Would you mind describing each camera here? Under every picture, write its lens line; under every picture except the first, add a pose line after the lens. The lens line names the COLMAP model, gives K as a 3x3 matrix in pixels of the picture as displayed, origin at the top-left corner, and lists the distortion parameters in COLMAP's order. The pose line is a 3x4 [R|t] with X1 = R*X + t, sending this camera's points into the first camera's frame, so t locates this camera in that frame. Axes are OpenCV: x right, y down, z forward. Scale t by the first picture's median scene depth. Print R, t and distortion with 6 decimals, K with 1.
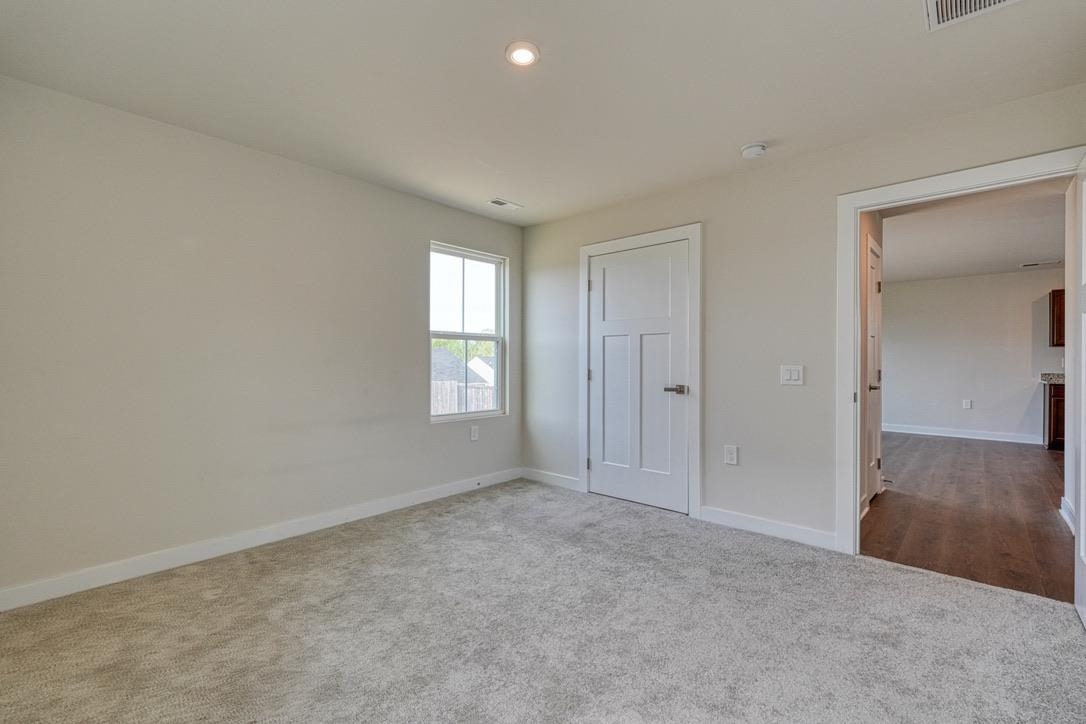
lens RADIAL K [[475.0, 0, 543.0], [0, 475.0, 362.0], [0, 0, 1]] dist [0.002039, 0.000559]
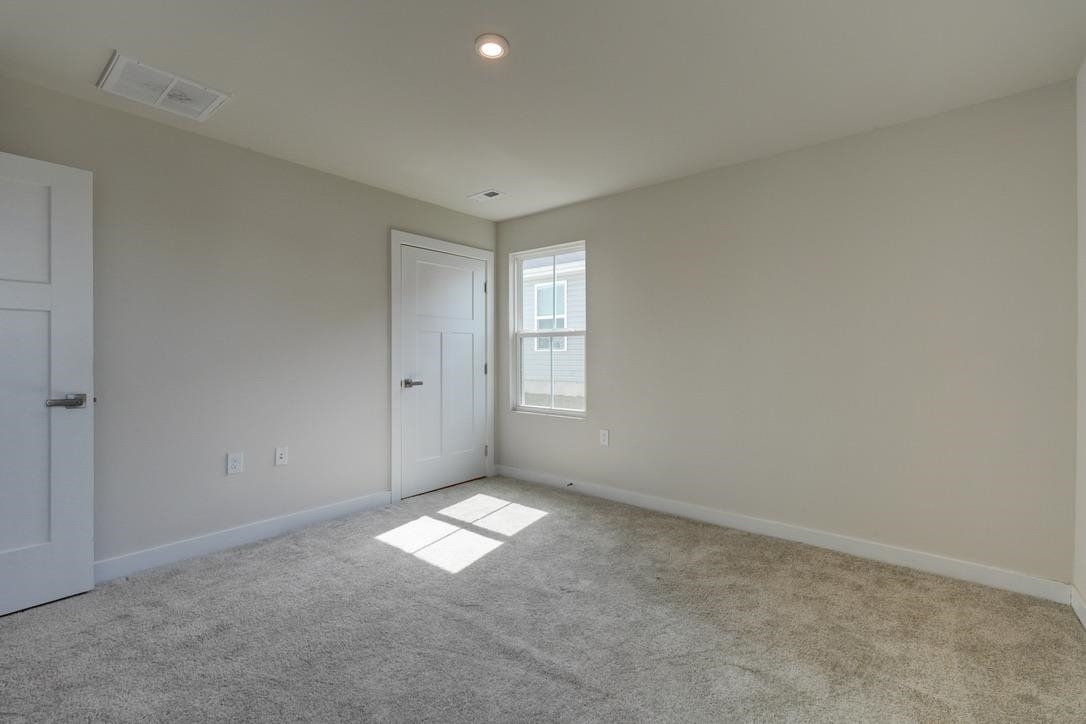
lens RADIAL K [[464.4, 0, 574.3], [0, 464.4, 358.0], [0, 0, 1]] dist [0.000858, 0.000407]
pose [[-0.996167, -0.012196, -0.086619, -0.074315], [-0.012832, 0.999895, 0.006793, -0.016133], [0.086527, 0.007878, -0.996218, 1.091532]]
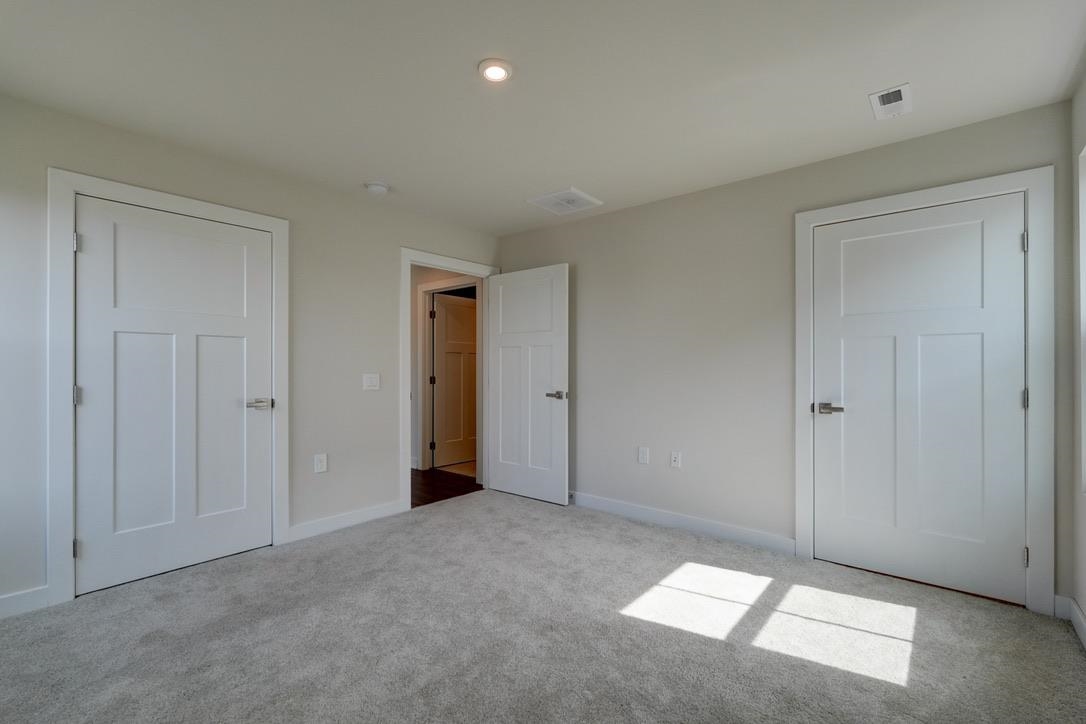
lens RADIAL K [[484.3, 0, 545.2], [0, 484.3, 369.4], [0, 0, 1]] dist [0.000017, 0.000103]
pose [[-0.051599, -0.010515, 0.998613, -0.597054], [-0.007296, 0.999922, 0.010151, -0.017361], [-0.998641, -0.006762, -0.051672, 0.519566]]
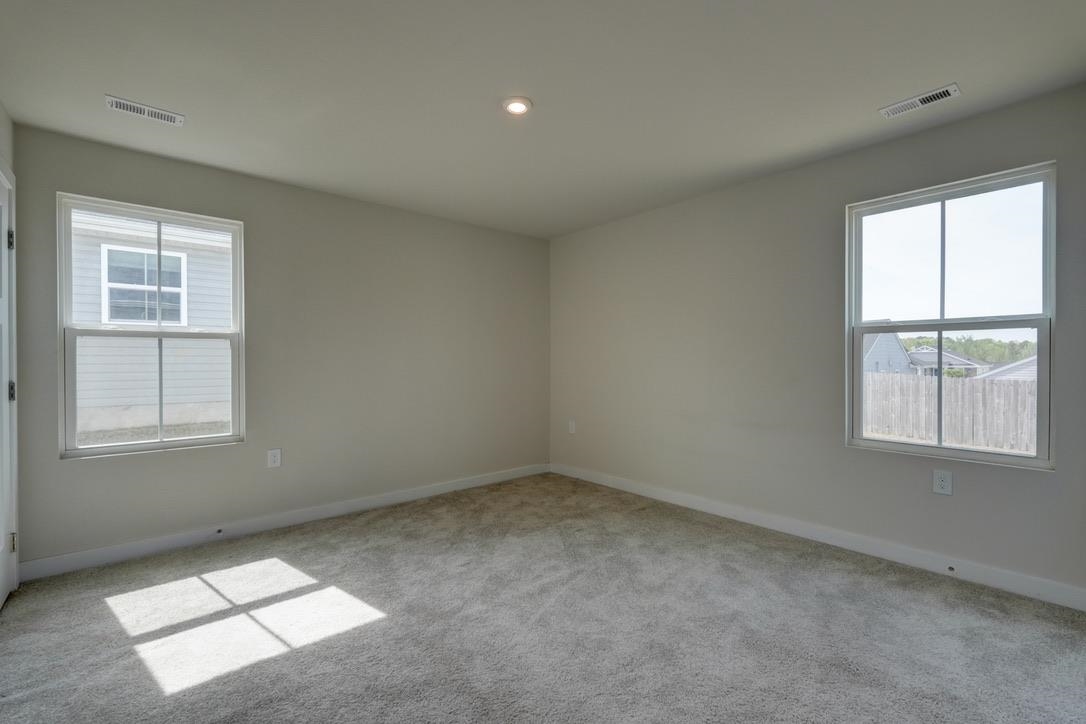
lens RADIAL K [[475.0, 0, 543.0], [0, 475.0, 362.0], [0, 0, 1]] dist [0.002039, 0.000559]
pose [[-0.122524, 0.000981, -0.992465, 0.618228], [0.001890, 0.999998, 0.000755, -0.008240], [0.992464, -0.001783, -0.122525, 0.656443]]
